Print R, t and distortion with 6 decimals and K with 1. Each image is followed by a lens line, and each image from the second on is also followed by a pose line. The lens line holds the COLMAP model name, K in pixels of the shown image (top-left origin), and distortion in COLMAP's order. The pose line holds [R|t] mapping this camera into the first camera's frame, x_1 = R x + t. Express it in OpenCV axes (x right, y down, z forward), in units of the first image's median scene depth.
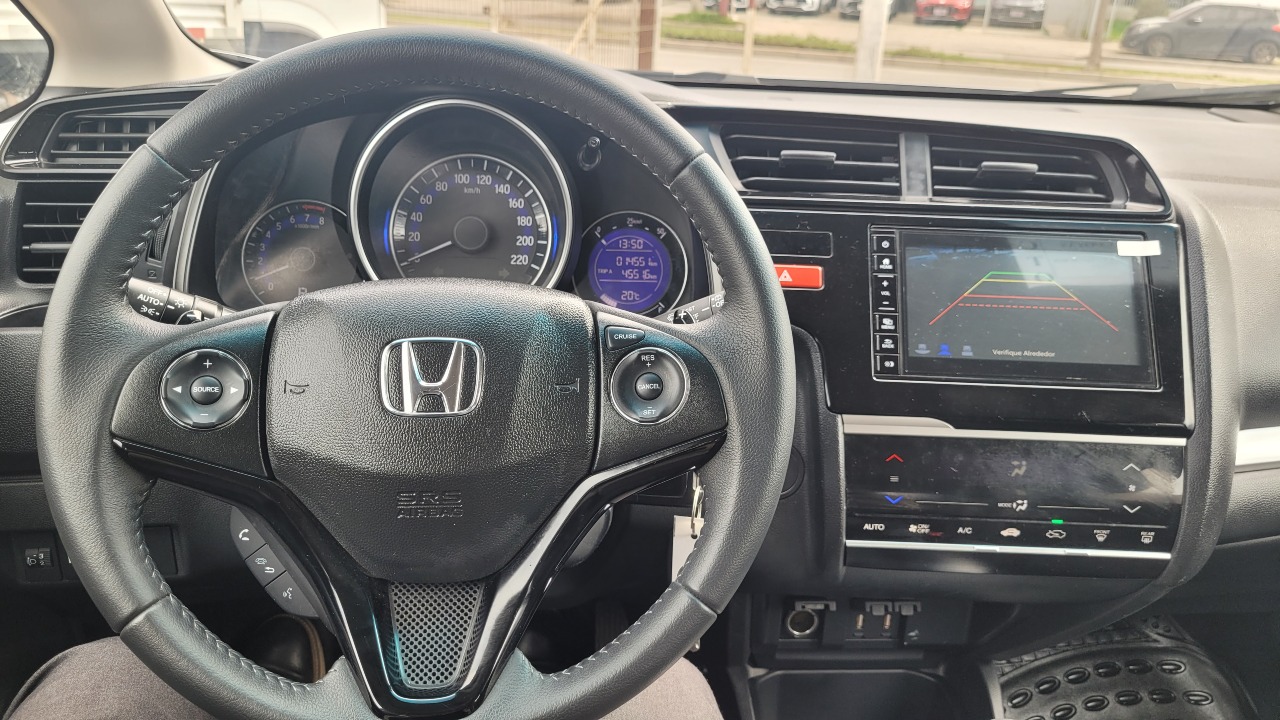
lens RADIAL K [[1011.7, 0, 640.0], [0, 1011.7, 360.0], [0, 0, 1]] dist [0.005989, -0.002599]
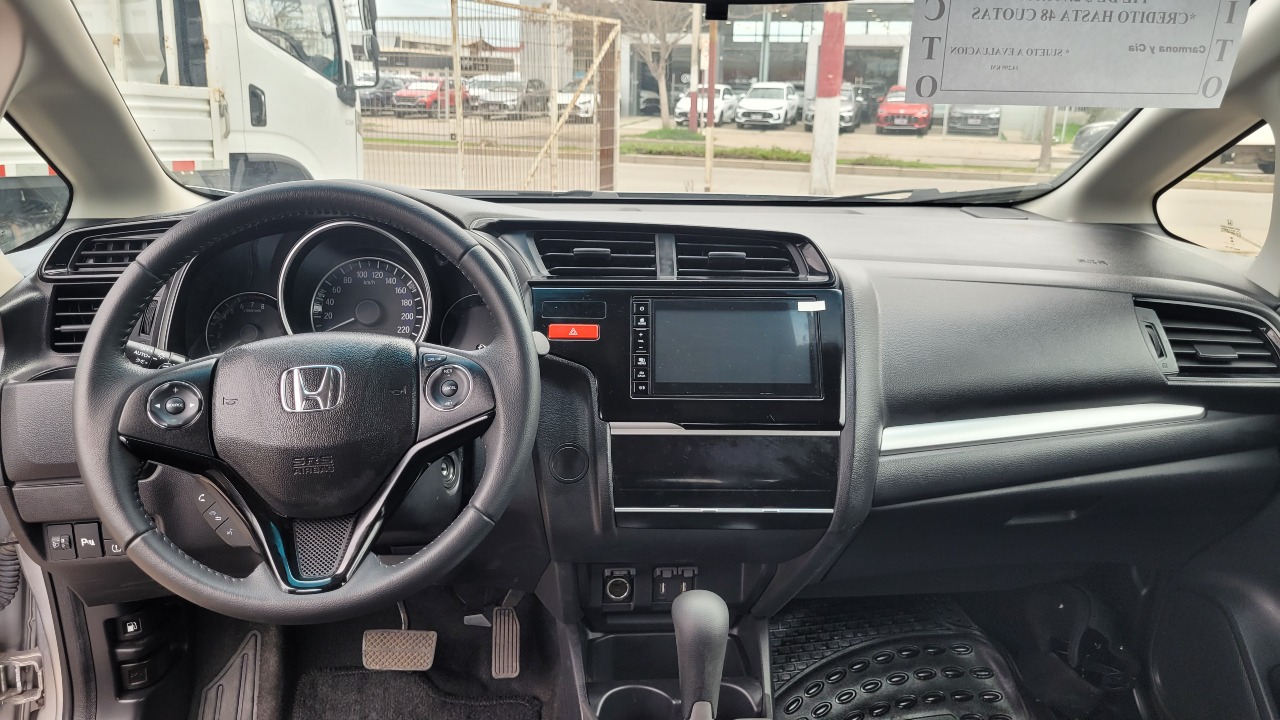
lens RADIAL K [[988.9, 0, 636.0], [0, 988.9, 365.8], [0, 0, 1]] dist [-0.007360, -0.003007]
pose [[0.999453, -0.030283, 0.013316, 0.204559], [0.031418, 0.994930, -0.095532, 0.102394], [-0.010356, 0.095898, 0.995337, -0.411399]]
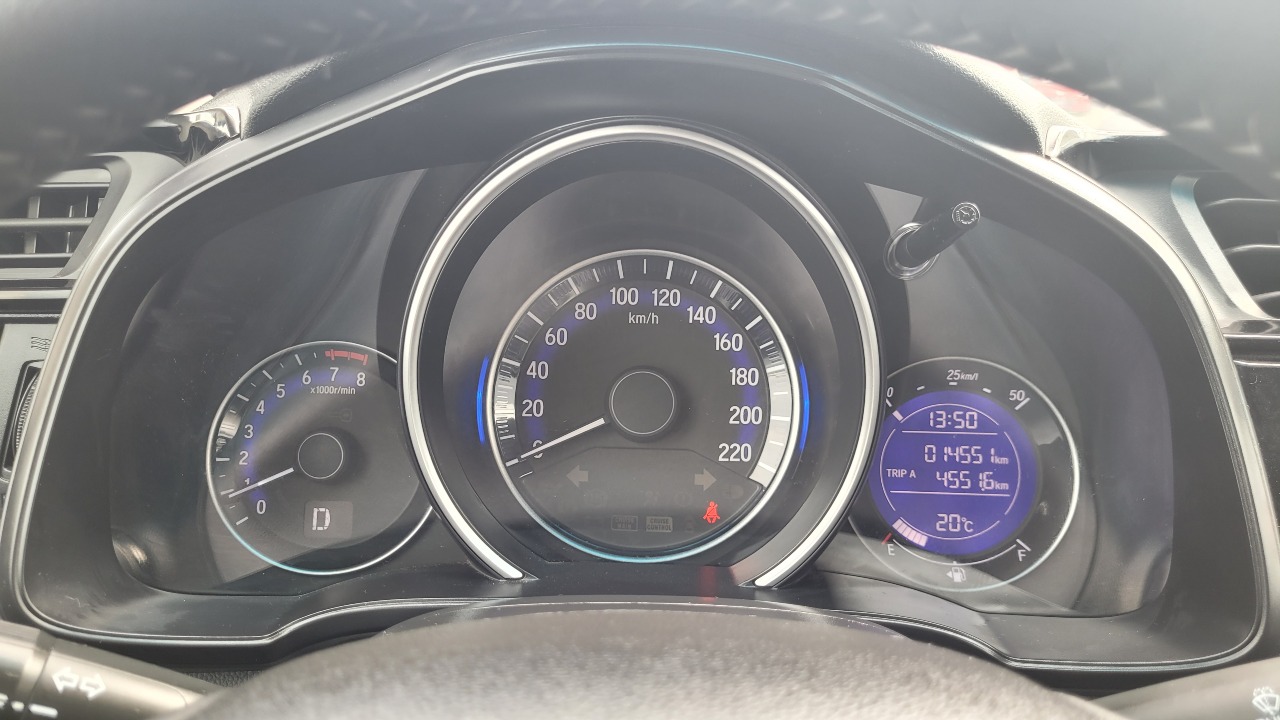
lens RADIAL K [[988.9, 0, 636.0], [0, 988.9, 365.8], [0, 0, 1]] dist [-0.007360, -0.003007]
pose [[0.993809, -0.003672, -0.111040, -0.124326], [-0.006423, 0.995884, -0.090414, -0.106742], [0.110915, 0.090568, 0.989695, 0.546482]]
